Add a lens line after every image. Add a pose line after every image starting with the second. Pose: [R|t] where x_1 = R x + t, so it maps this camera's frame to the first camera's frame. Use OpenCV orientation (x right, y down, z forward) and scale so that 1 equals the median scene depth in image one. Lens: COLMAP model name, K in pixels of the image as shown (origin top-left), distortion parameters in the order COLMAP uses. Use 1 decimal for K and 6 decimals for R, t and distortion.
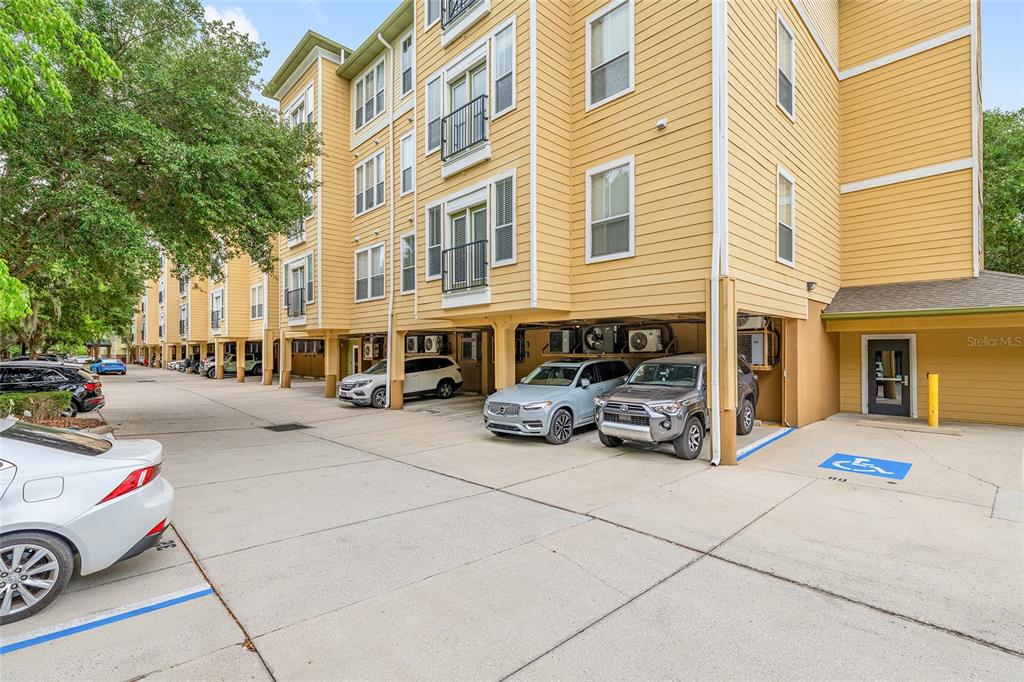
lens RADIAL K [[465.8, 0, 512.5], [0, 465.8, 336.8], [0, 0, 1]] dist [0.000390, 0.000294]
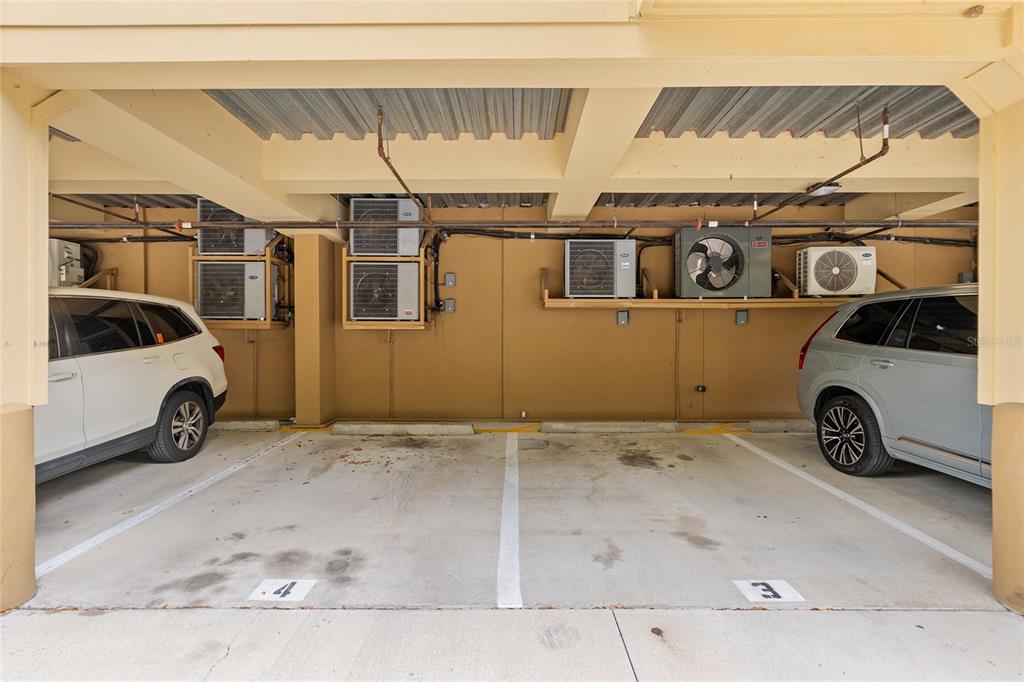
lens RADIAL K [[513.7, 0, 516.1], [0, 513.7, 342.3], [0, 0, 1]] dist [0.000855, 0.000072]
pose [[0.692621, 0.002923, 0.721296, -0.225371], [-0.024023, 0.999531, 0.019018, 0.057344], [-0.720902, -0.030499, 0.692366, 0.667537]]
